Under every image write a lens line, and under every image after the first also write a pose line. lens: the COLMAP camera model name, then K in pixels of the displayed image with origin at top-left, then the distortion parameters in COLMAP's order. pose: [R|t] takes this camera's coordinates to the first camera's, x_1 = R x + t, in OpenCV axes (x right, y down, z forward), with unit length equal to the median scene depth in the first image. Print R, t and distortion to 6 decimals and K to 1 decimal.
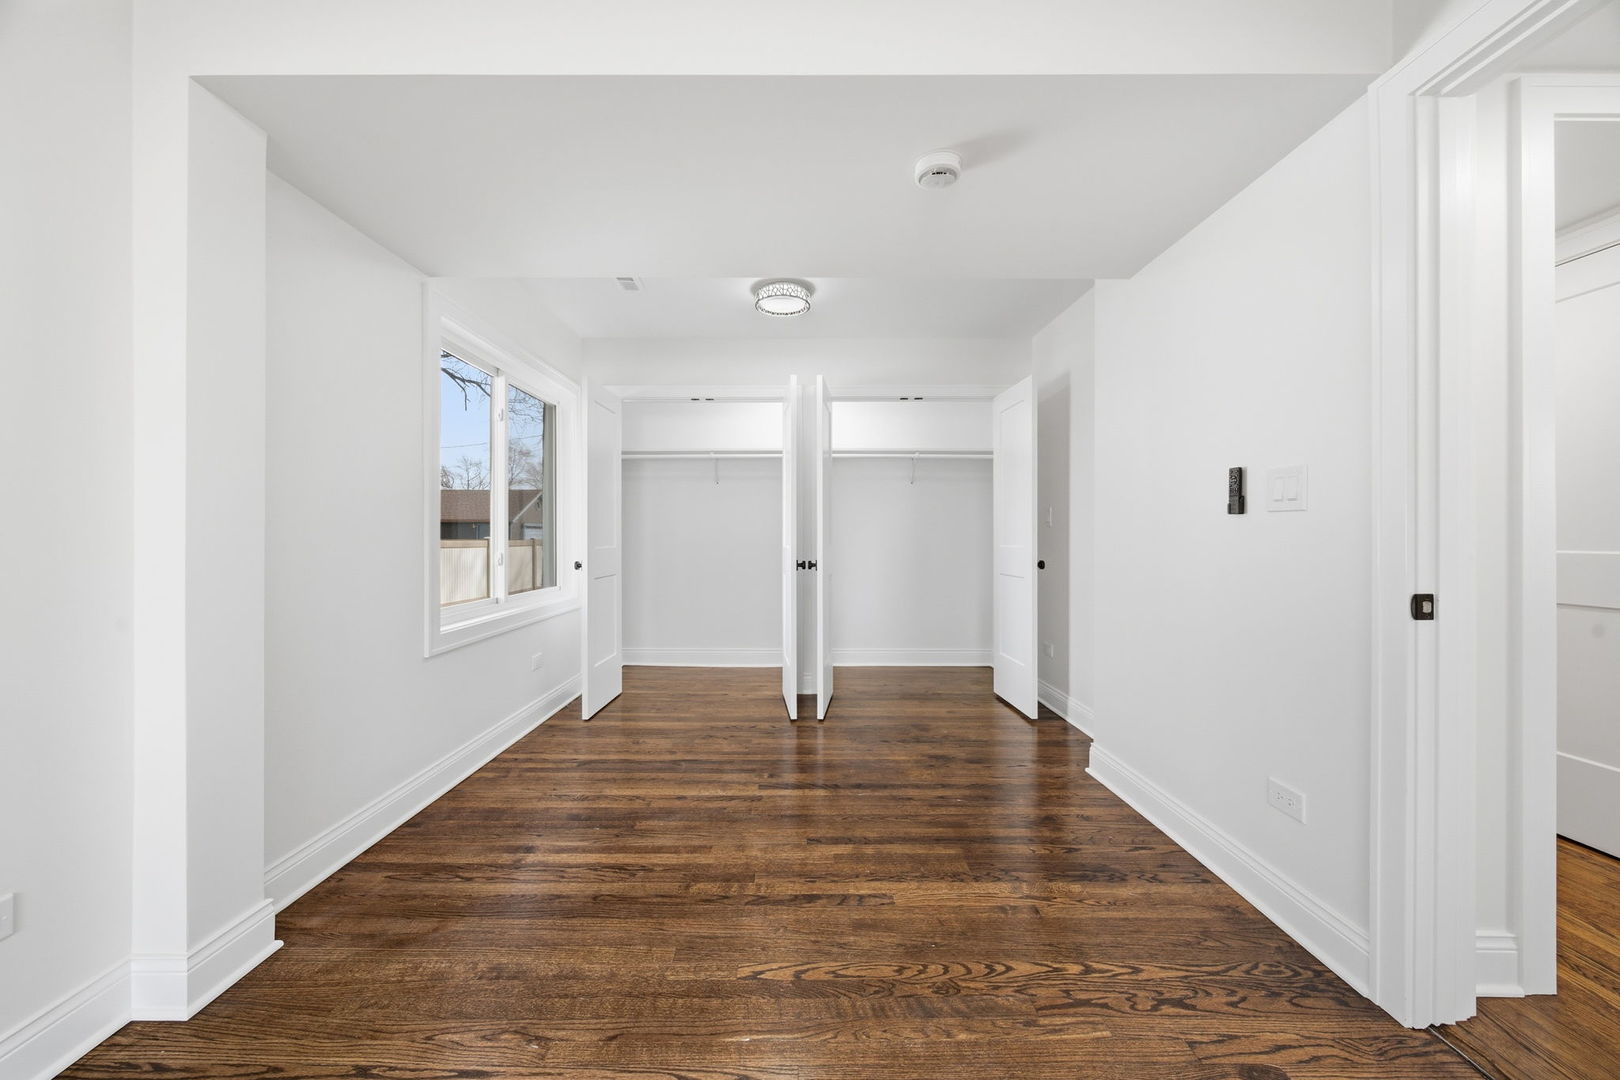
lens RADIAL K [[590.2, 0, 794.4], [0, 590.2, 533.7], [0, 0, 1]] dist [-0.000721, -0.000775]
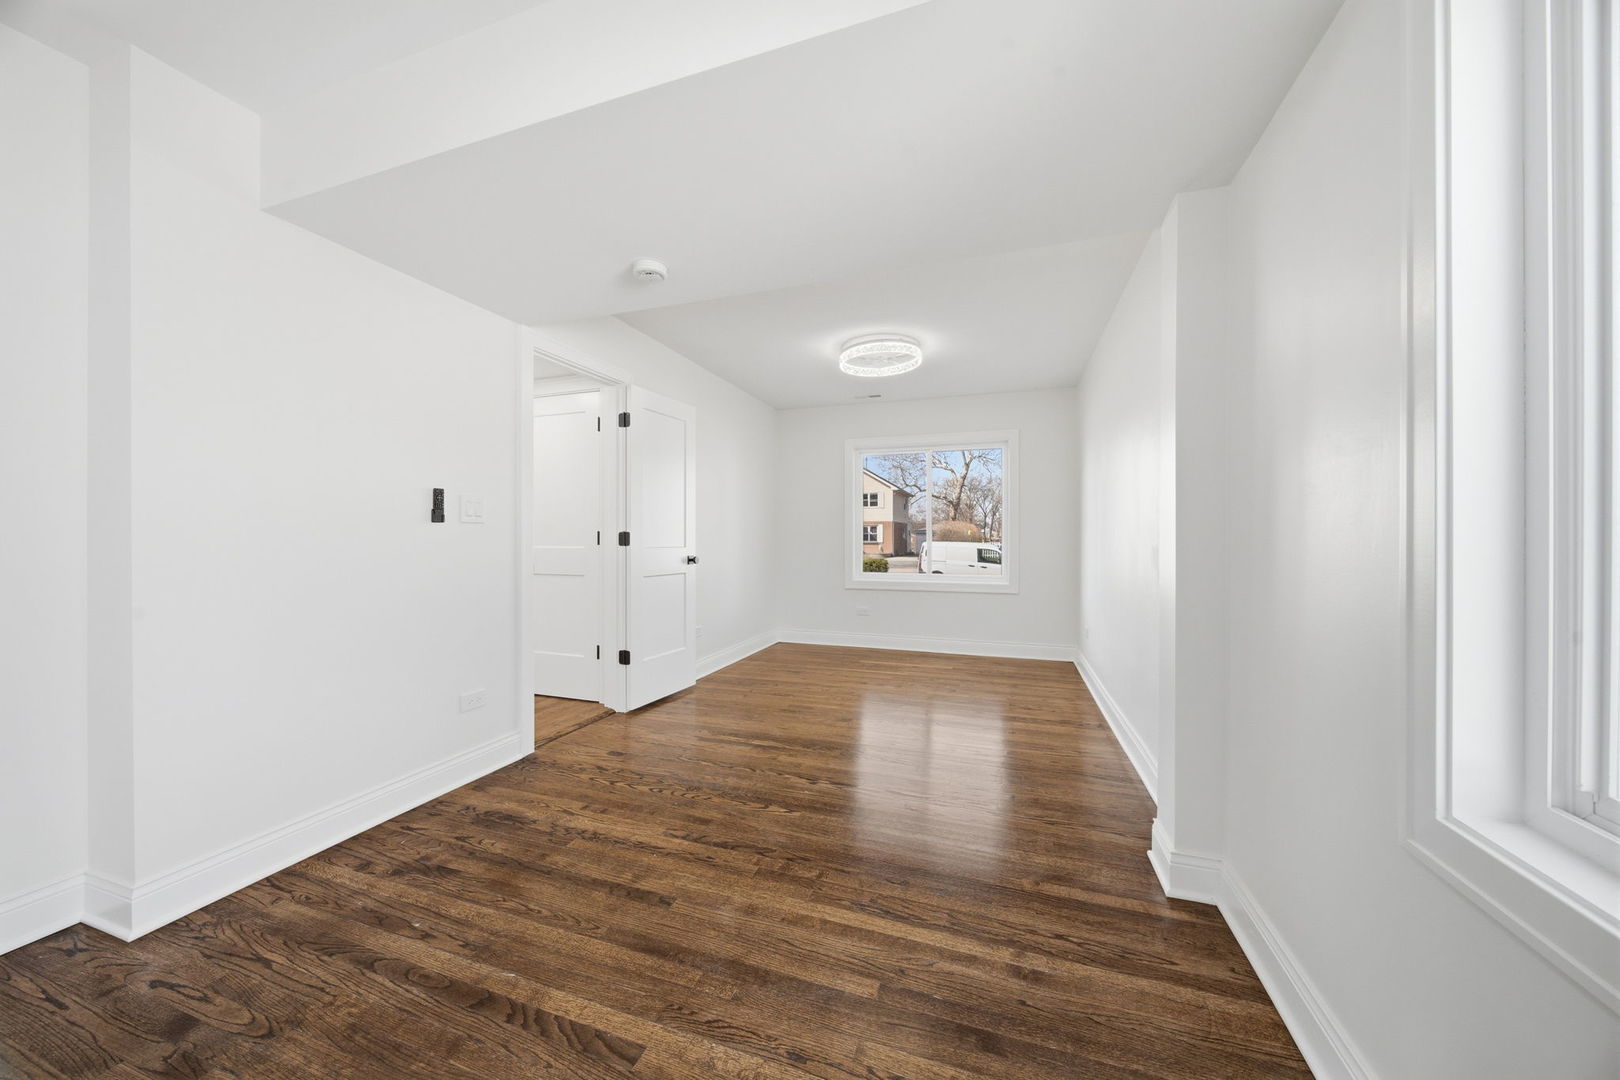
lens RADIAL K [[583.4, 0, 821.1], [0, 583.4, 538.0], [0, 0, 1]] dist [-0.000369, -0.000108]
pose [[-0.958315, -0.001788, 0.285708, -0.487018], [-0.002106, 0.999997, -0.000805, 0.002599], [-0.285706, -0.001373, -0.958316, 2.031337]]
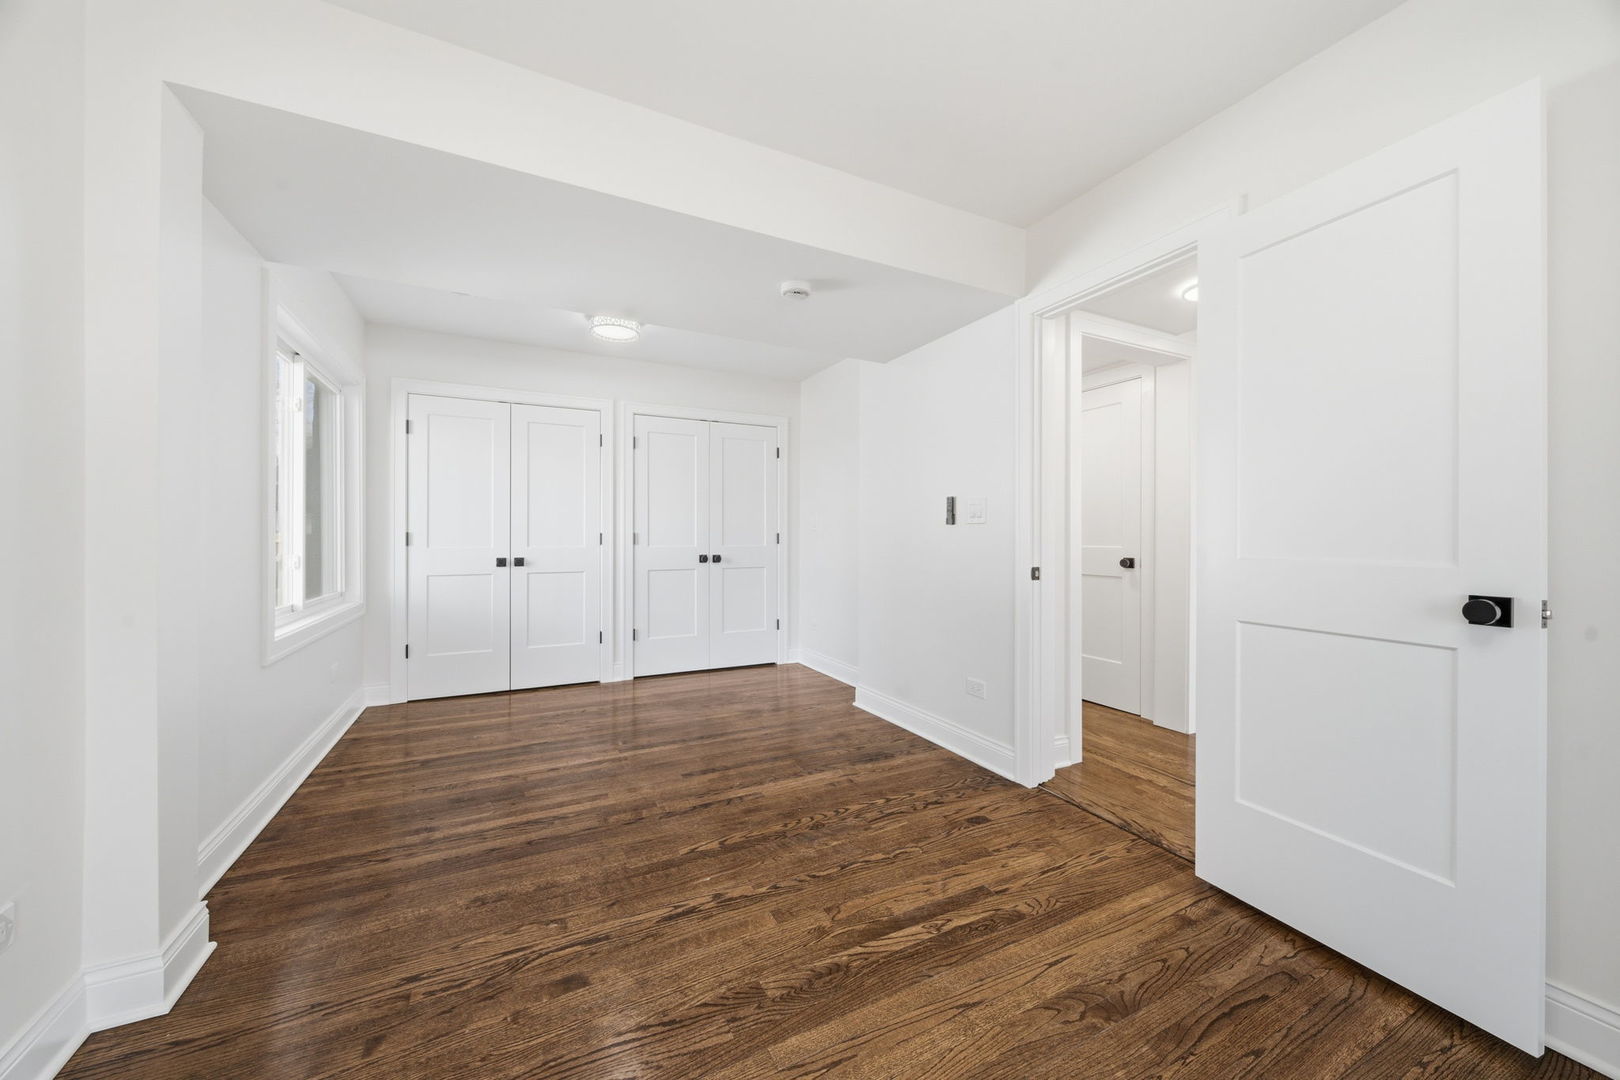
lens RADIAL K [[590.2, 0, 794.4], [0, 590.2, 533.7], [0, 0, 1]] dist [-0.000721, -0.000775]
pose [[0.896507, 0.002618, 0.443022, -0.384627], [-0.001744, 0.999996, -0.002380, -0.002897], [-0.443026, 0.001361, 0.896508, -0.299523]]
